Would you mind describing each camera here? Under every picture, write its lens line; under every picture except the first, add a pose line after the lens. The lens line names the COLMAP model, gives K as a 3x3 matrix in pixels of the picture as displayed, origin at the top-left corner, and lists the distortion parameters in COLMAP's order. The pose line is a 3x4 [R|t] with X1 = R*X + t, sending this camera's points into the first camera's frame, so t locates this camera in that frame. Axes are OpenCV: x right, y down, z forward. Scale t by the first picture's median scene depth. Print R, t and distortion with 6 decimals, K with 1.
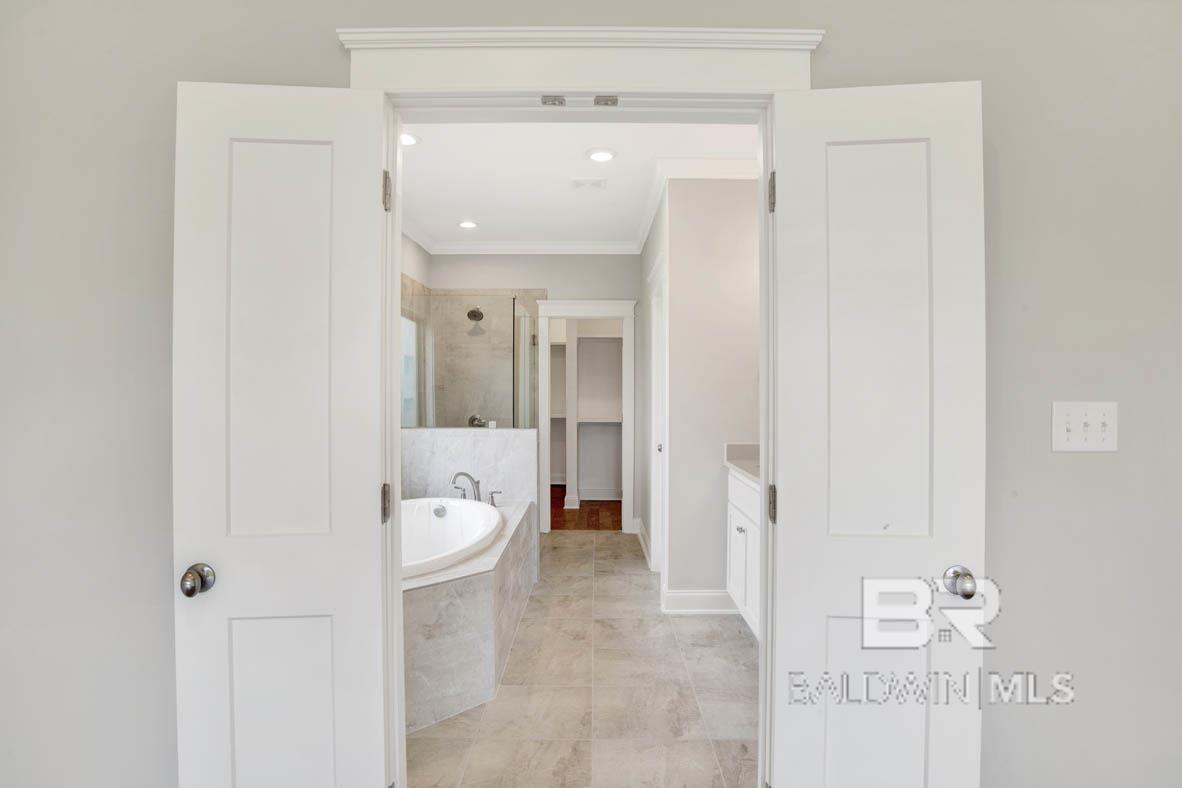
lens RADIAL K [[654.6, 0, 598.3], [0, 654.6, 388.1], [0, 0, 1]] dist [-0.055280, 0.008906]
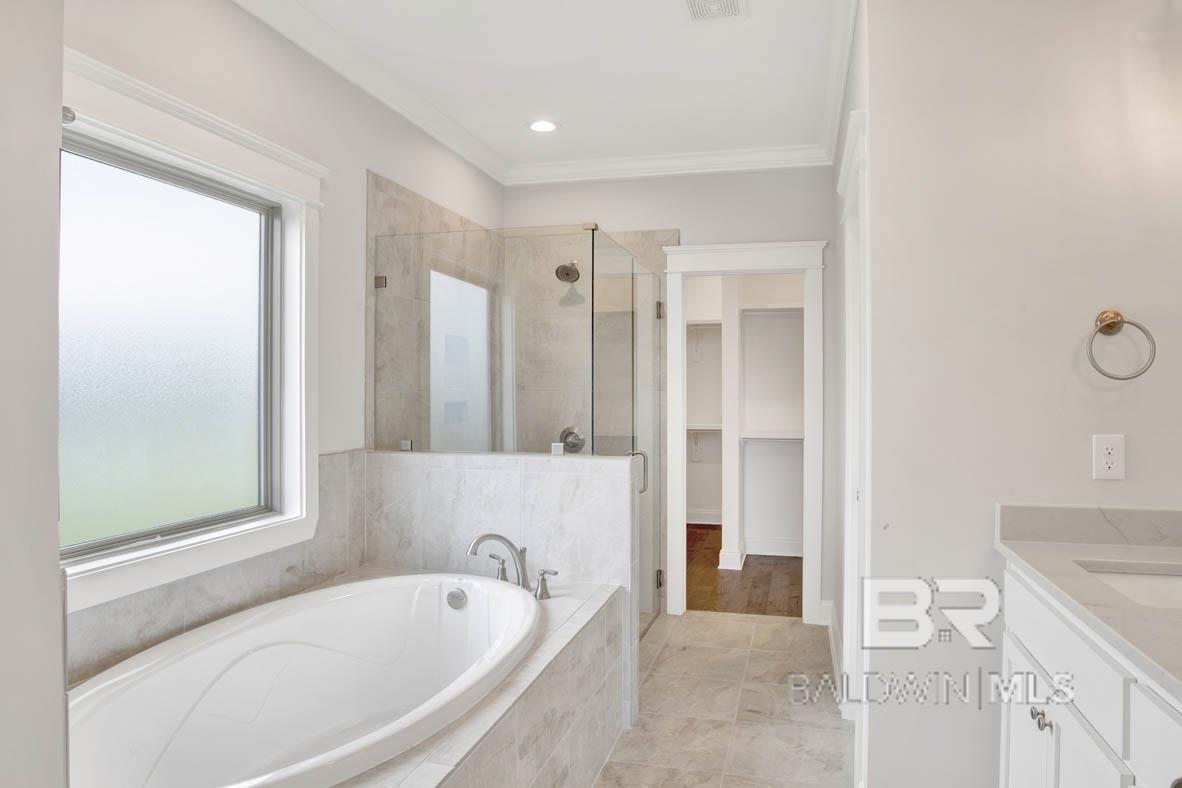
lens RADIAL K [[781.6, 0, 609.8], [0, 781.6, 390.3], [0, 0, 1]] dist [-0.035603, -0.001857]
pose [[0.970354, -0.000527, -0.241689, 0.040416], [0.001575, 0.999990, 0.004143, 0.001115], [0.241684, -0.004401, 0.970345, 0.267464]]
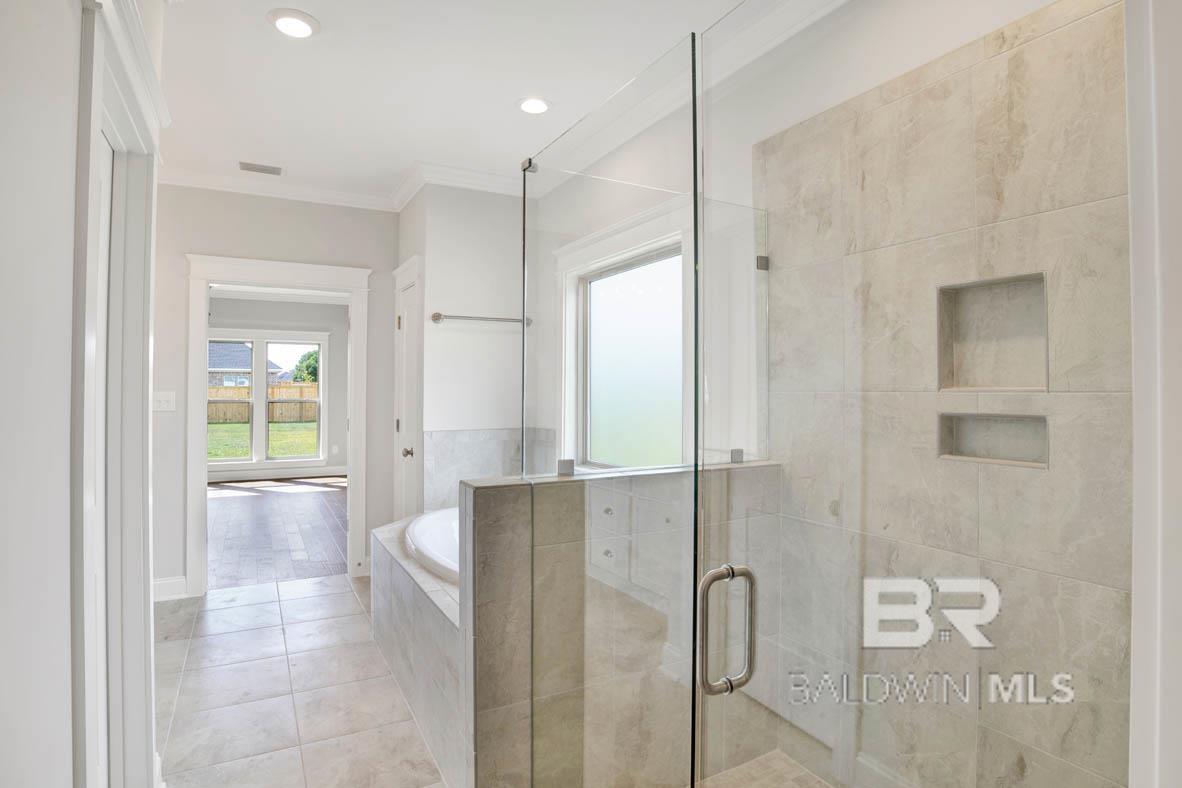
lens RADIAL K [[629.7, 0, 586.3], [0, 629.7, 386.4], [0, 0, 1]] dist [-0.062289, 0.012883]
pose [[-0.879646, -0.007288, -0.475574, -0.049227], [-0.003613, 0.999956, -0.008641, 0.020911], [0.475616, -0.005883, -0.879634, 4.384931]]
